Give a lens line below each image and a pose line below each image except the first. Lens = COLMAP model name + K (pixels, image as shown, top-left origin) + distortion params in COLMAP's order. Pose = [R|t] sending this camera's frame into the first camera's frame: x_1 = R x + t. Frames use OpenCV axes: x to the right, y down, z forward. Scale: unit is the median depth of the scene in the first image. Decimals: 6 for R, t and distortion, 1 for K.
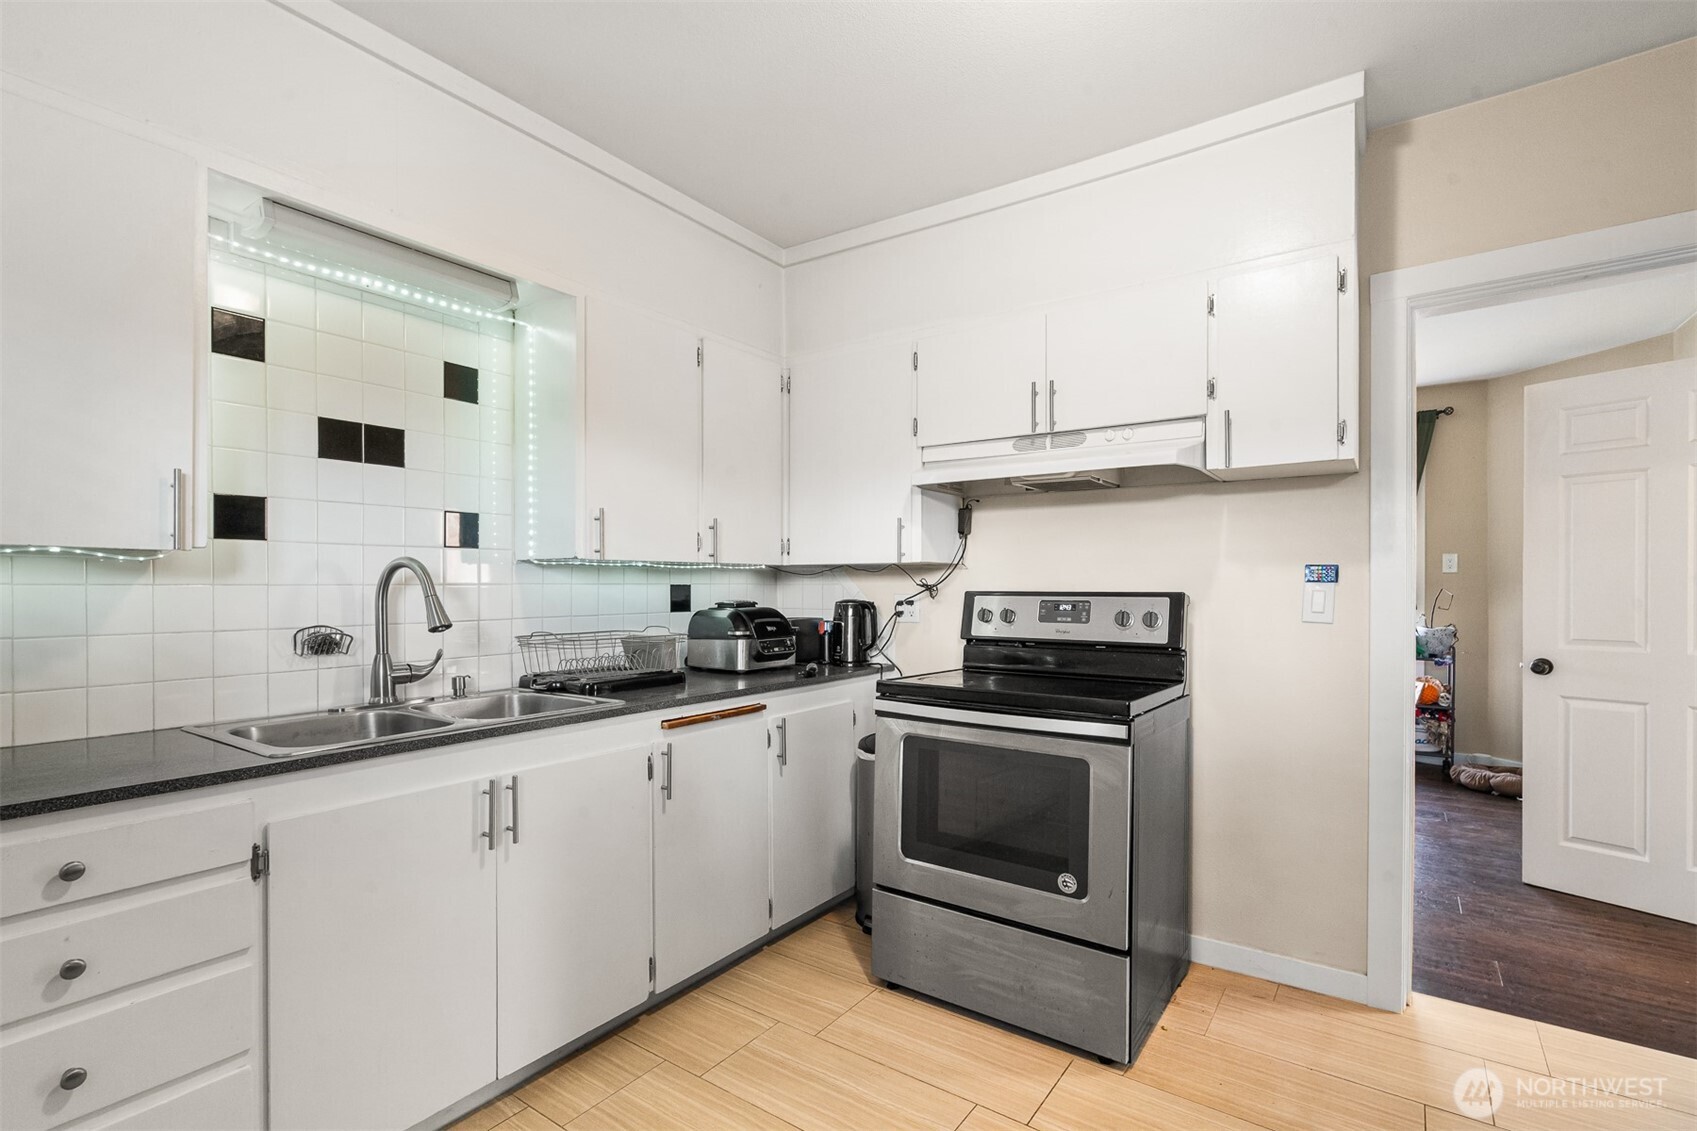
lens RADIAL K [[789.7, 0, 849.5], [0, 789.7, 589.9], [0, 0, 1]] dist [0.000814, 0.000277]
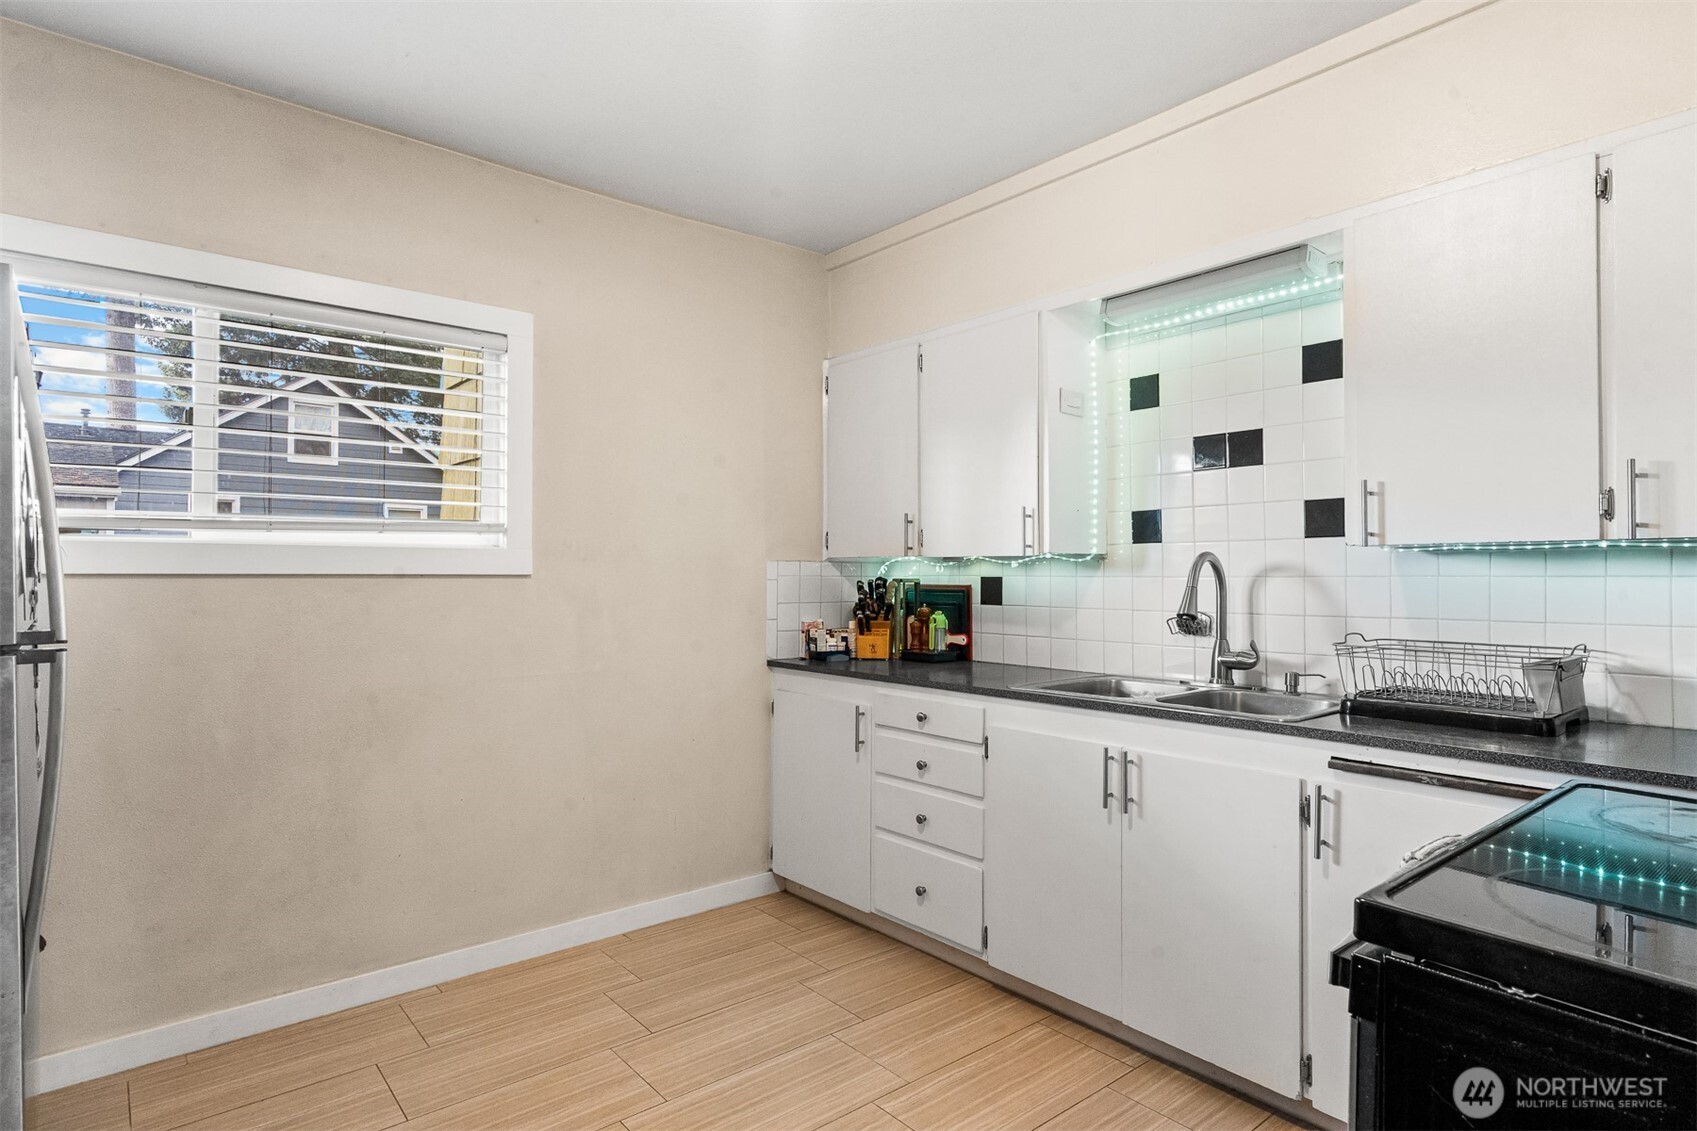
lens RADIAL K [[908.7, 0, 848.5], [0, 908.7, 565.5], [0, 0, 1]] dist [-0.001879, -0.000249]
pose [[-0.258593, -0.012273, -0.965908, 0.779744], [-0.009462, 0.999904, -0.010171, -0.004520], [0.965940, 0.006509, -0.258684, 0.832670]]
